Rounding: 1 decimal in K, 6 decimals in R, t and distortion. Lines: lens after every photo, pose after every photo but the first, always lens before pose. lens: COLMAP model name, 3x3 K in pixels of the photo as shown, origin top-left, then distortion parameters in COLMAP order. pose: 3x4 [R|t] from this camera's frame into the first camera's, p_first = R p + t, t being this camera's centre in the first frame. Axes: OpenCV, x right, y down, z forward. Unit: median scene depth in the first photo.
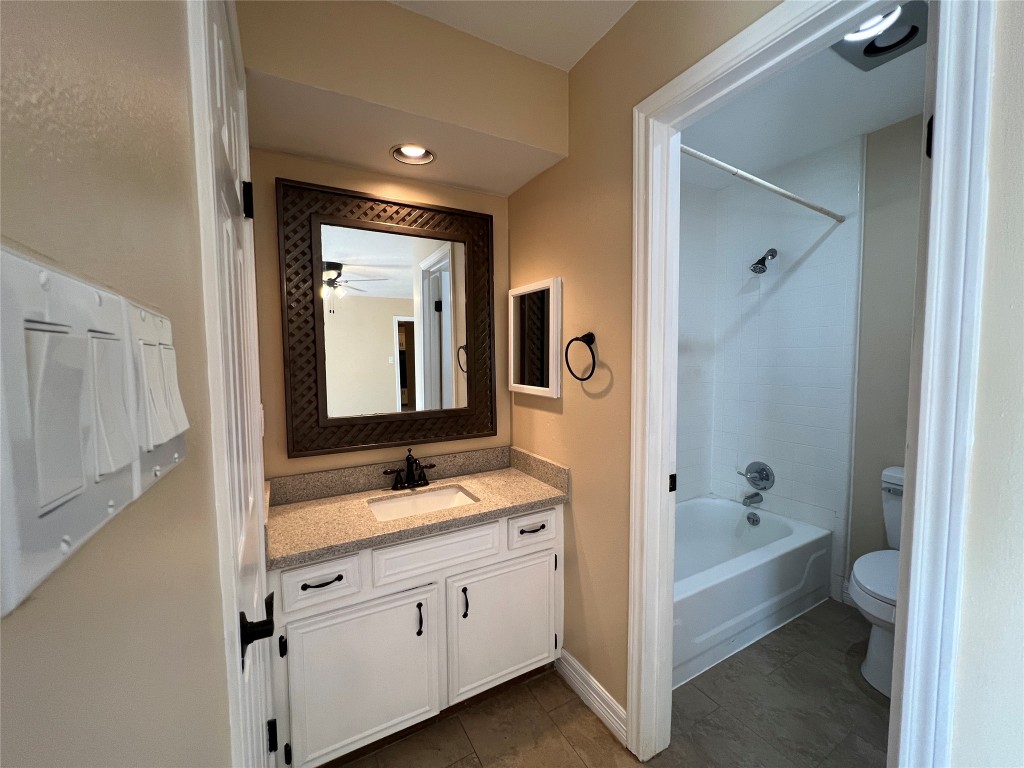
lens RADIAL K [[412.3, 0, 509.1], [0, 412.3, 382.9], [0, 0, 1]] dist [-0.000829, -0.000340]
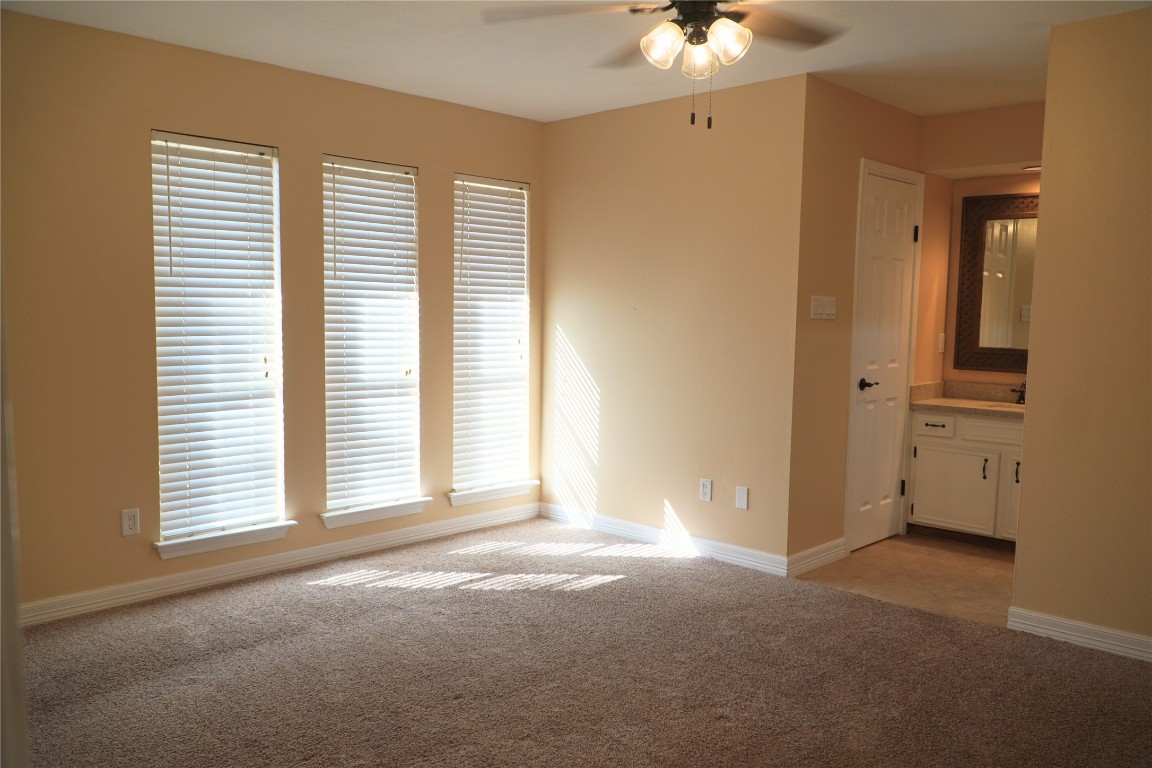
lens RADIAL K [[925.8, 0, 575.4], [0, 925.8, 390.2], [0, 0, 1]] dist [0.001502, -0.004263]
pose [[0.291917, 0.105137, -0.950647, 2.508806], [-0.078868, 0.993201, 0.085625, 0.073070], [0.953186, 0.049981, 0.298224, -1.501836]]
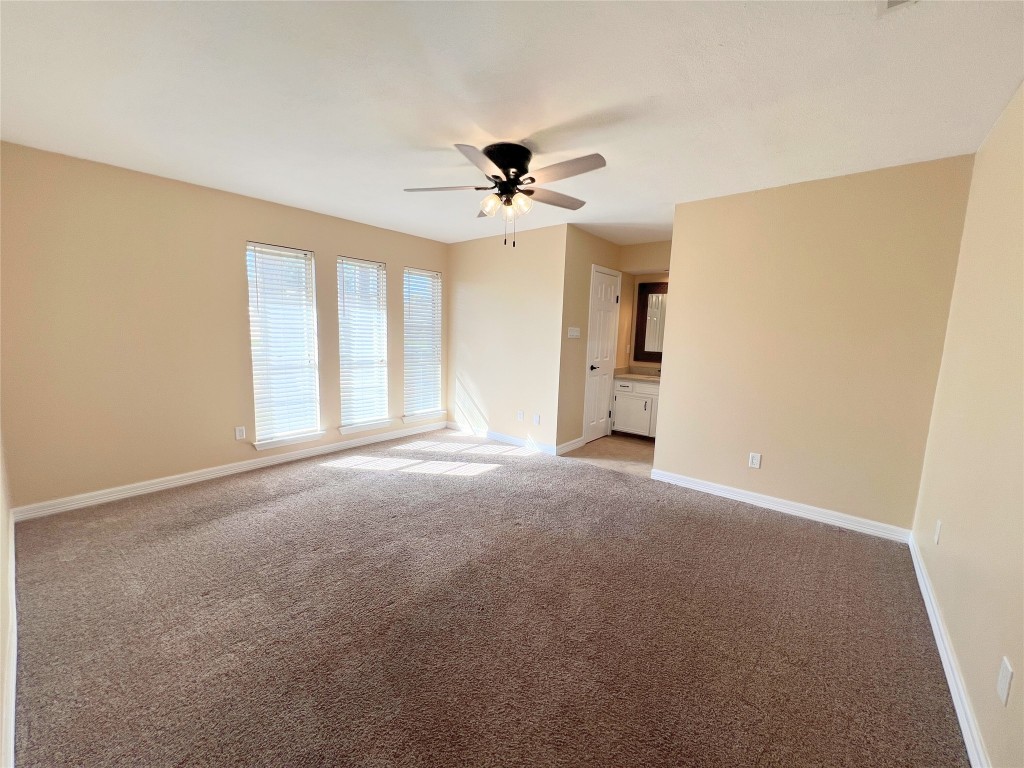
lens RADIAL K [[412.3, 0, 509.1], [0, 412.3, 382.9], [0, 0, 1]] dist [-0.000829, -0.000340]
pose [[0.362715, 0.141352, -0.921117, 2.432401], [-0.090493, 0.989101, 0.116151, 0.055144], [0.927496, 0.041225, 0.371553, -1.349044]]
